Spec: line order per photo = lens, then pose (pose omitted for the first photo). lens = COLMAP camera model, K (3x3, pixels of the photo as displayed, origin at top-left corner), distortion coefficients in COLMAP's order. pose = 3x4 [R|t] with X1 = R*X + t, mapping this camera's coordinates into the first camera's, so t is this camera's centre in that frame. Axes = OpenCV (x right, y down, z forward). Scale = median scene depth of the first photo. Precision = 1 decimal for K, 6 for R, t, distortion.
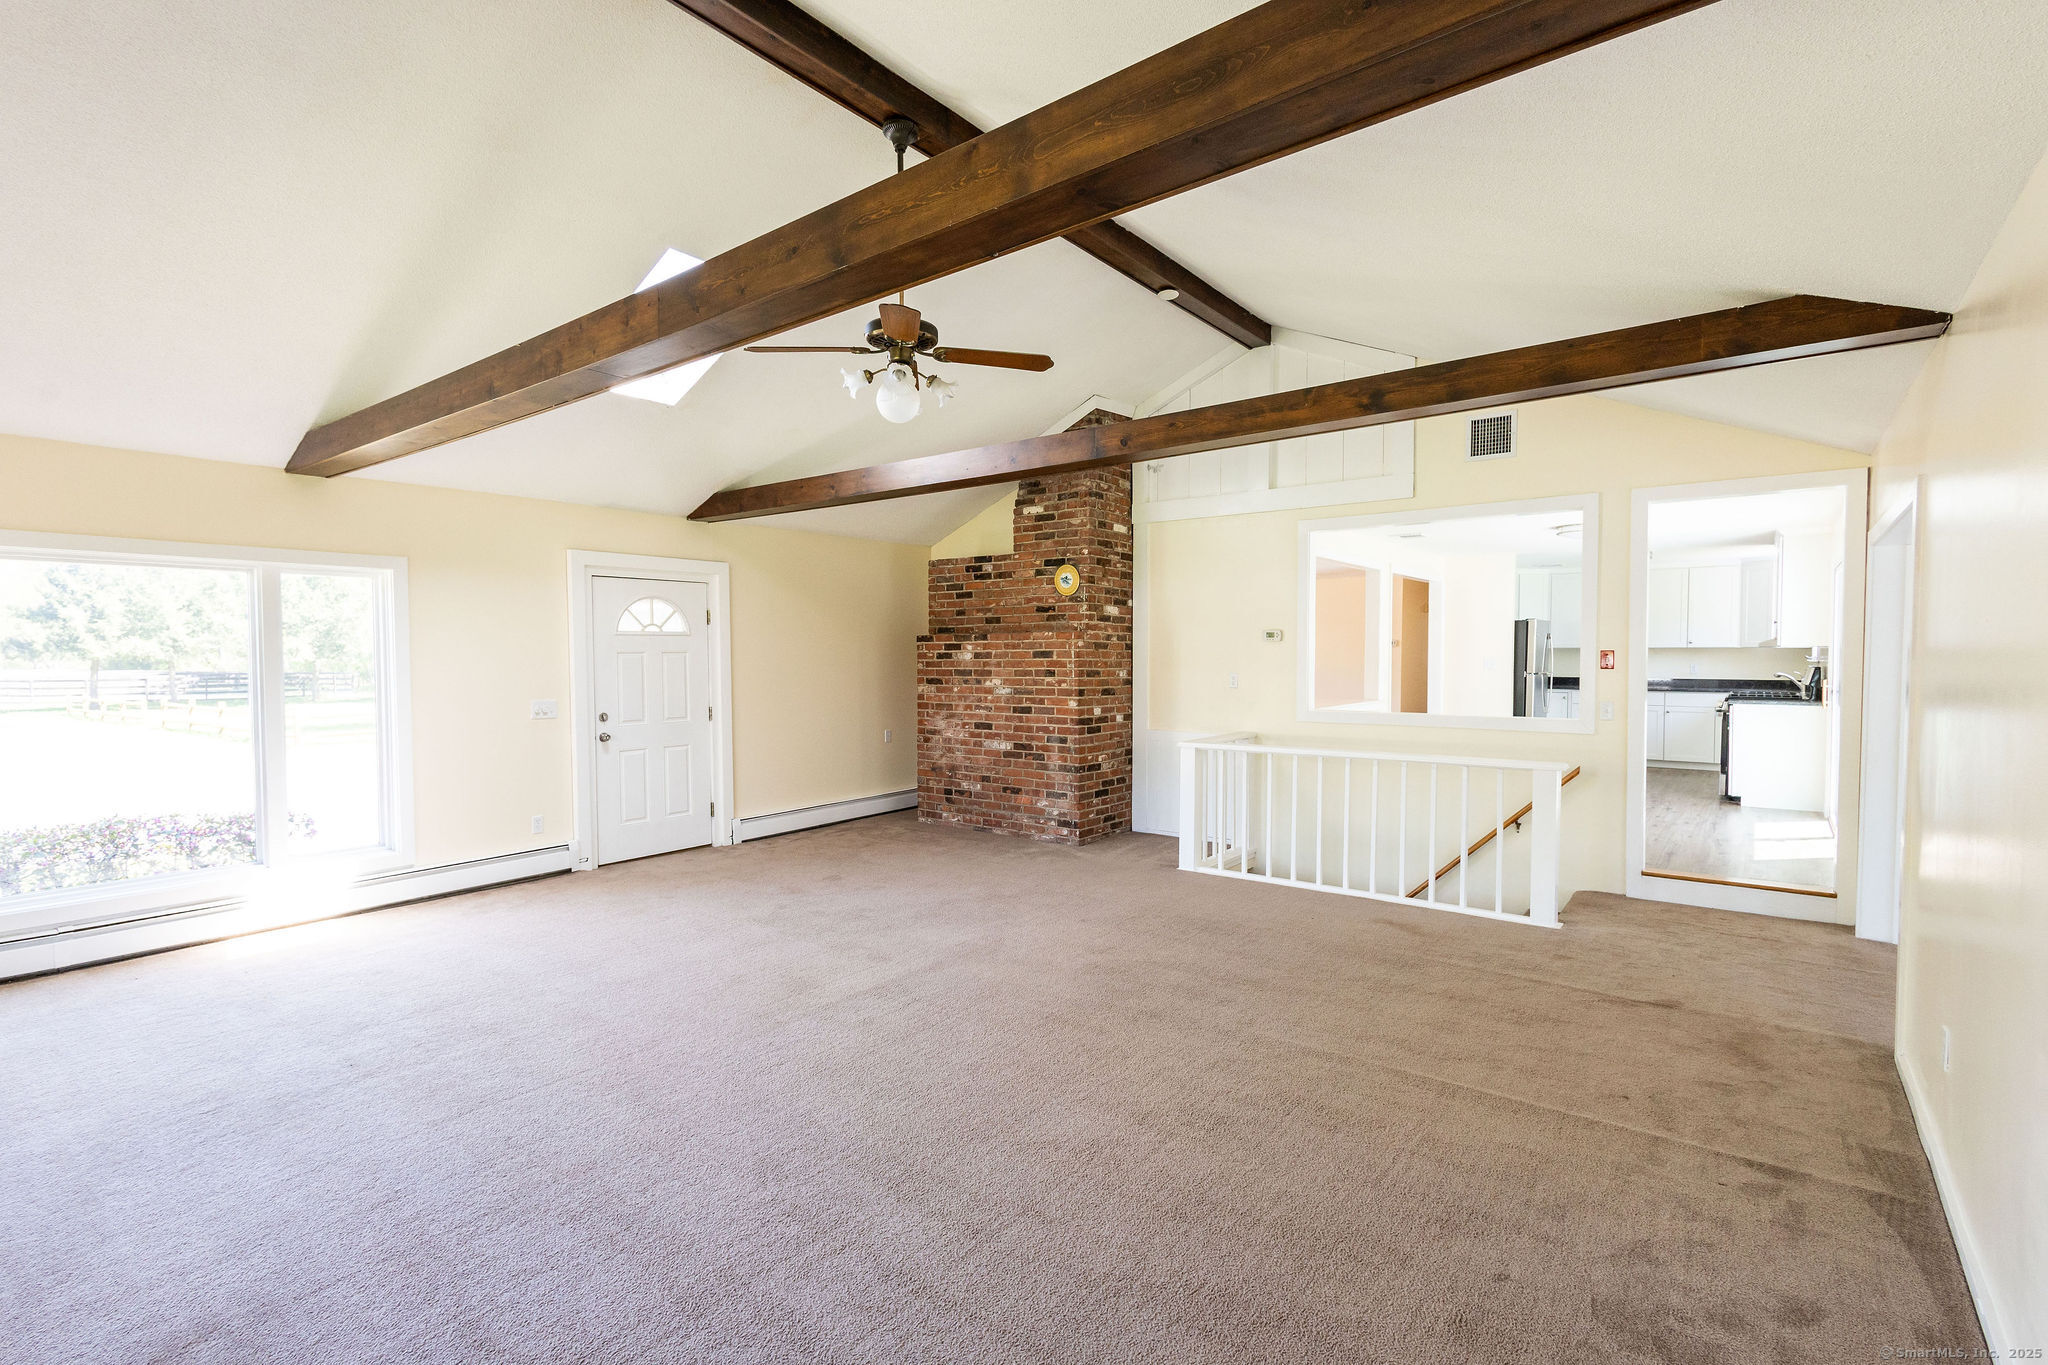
lens RADIAL K [[945.9, 0, 1024.1], [0, 945.9, 681.8], [0, 0, 1]] dist [0.011921, 0.000613]
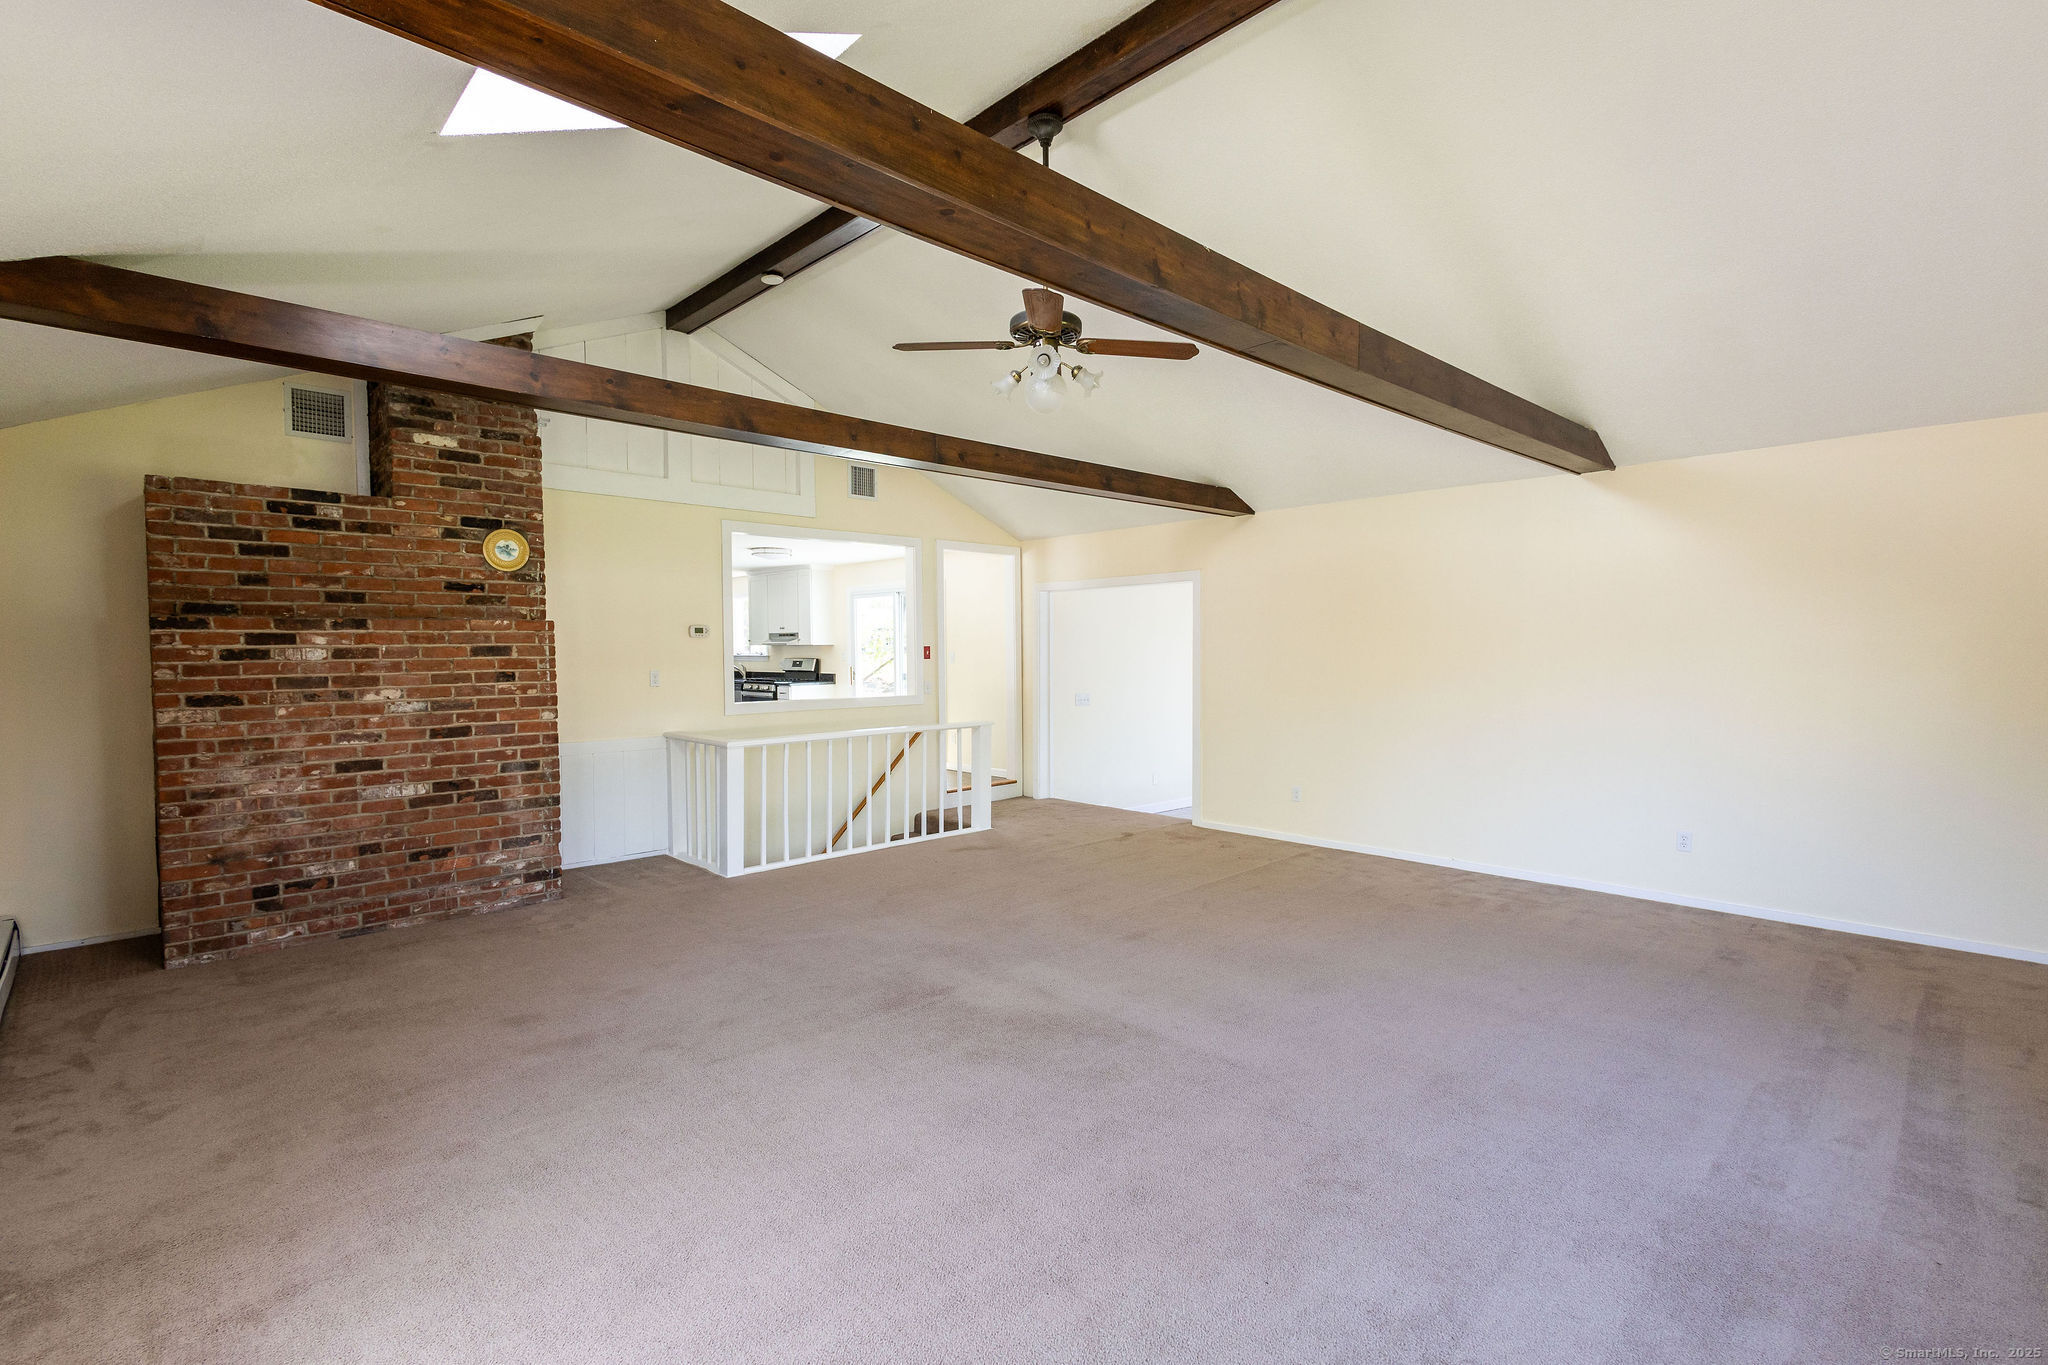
lens RADIAL K [[945.9, 0, 1026.3], [0, 945.9, 673.9], [0, 0, 1]] dist [0.011921, 0.000613]
pose [[0.141215, -0.026592, 0.989622, -0.620521], [0.034854, 0.999153, 0.021875, -0.012888], [-0.989365, 0.031403, 0.142022, 0.486907]]
